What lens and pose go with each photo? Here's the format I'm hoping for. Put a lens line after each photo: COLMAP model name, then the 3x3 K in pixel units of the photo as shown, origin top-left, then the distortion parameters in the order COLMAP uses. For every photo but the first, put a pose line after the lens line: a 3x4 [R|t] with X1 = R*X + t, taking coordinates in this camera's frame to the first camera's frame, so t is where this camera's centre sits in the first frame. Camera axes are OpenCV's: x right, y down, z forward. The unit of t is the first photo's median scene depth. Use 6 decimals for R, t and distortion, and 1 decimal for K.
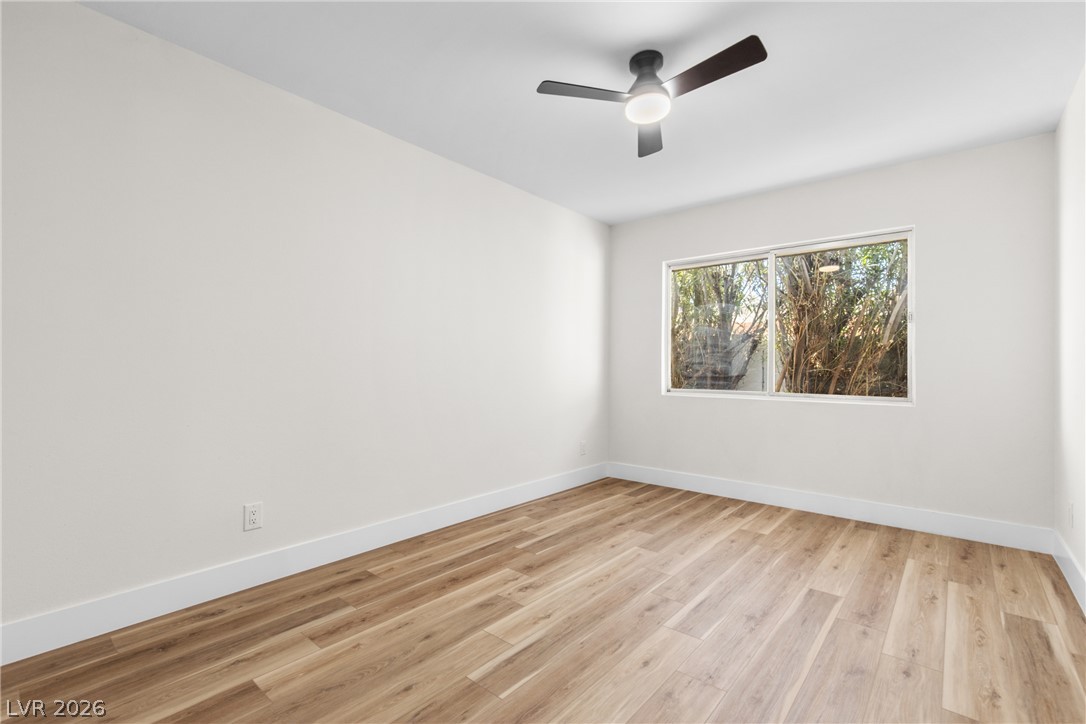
lens RADIAL K [[480.3, 0, 534.4], [0, 480.3, 367.4], [0, 0, 1]] dist [0.008931, -0.000202]
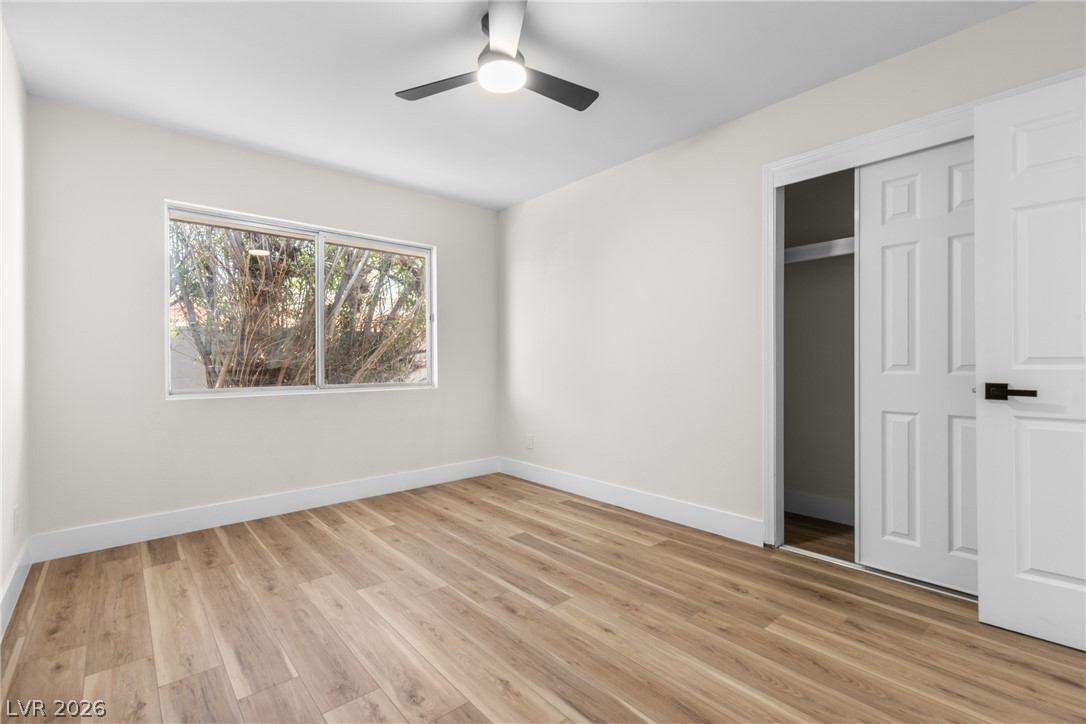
lens RADIAL K [[494.7, 0, 547.6], [0, 494.7, 364.0], [0, 0, 1]] dist [0.010361, -0.000586]
pose [[0.132147, -0.013659, 0.991136, -0.618163], [0.004502, 0.999903, 0.013179, 0.002142], [-0.991220, 0.002721, 0.132196, 0.692326]]
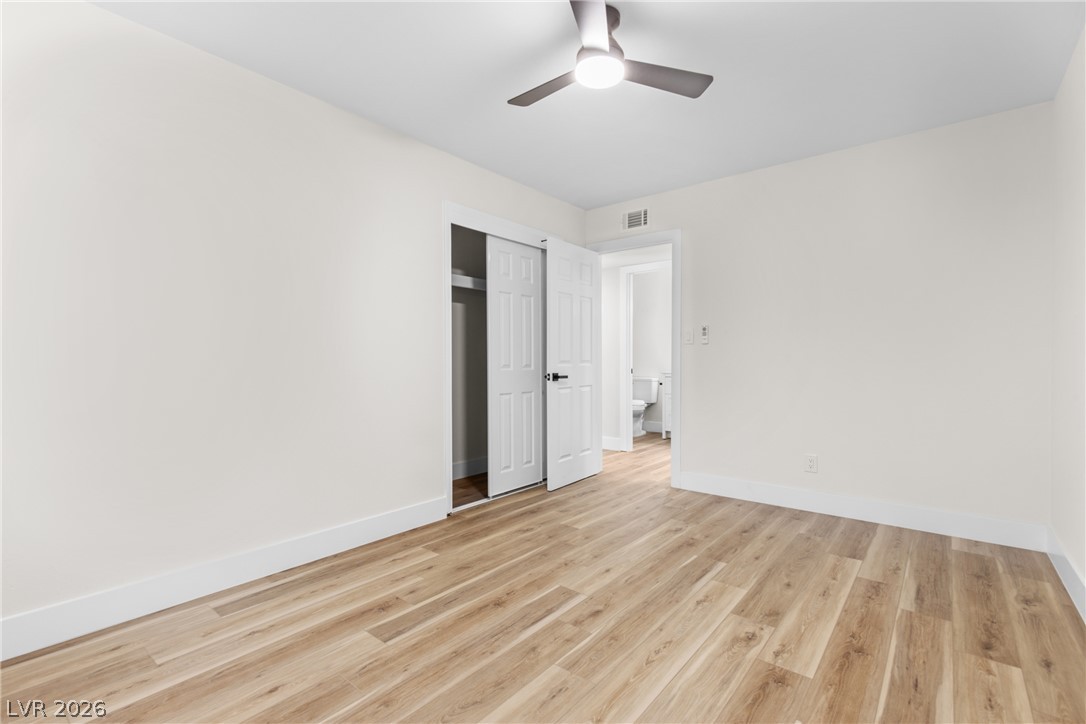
lens RADIAL K [[494.7, 0, 547.6], [0, 494.7, 364.0], [0, 0, 1]] dist [0.010361, -0.000586]
pose [[-0.999066, -0.003062, -0.043108, 0.328698], [-0.003222, 0.999988, 0.003641, 0.010162], [0.043097, 0.003777, -0.999064, 1.699699]]
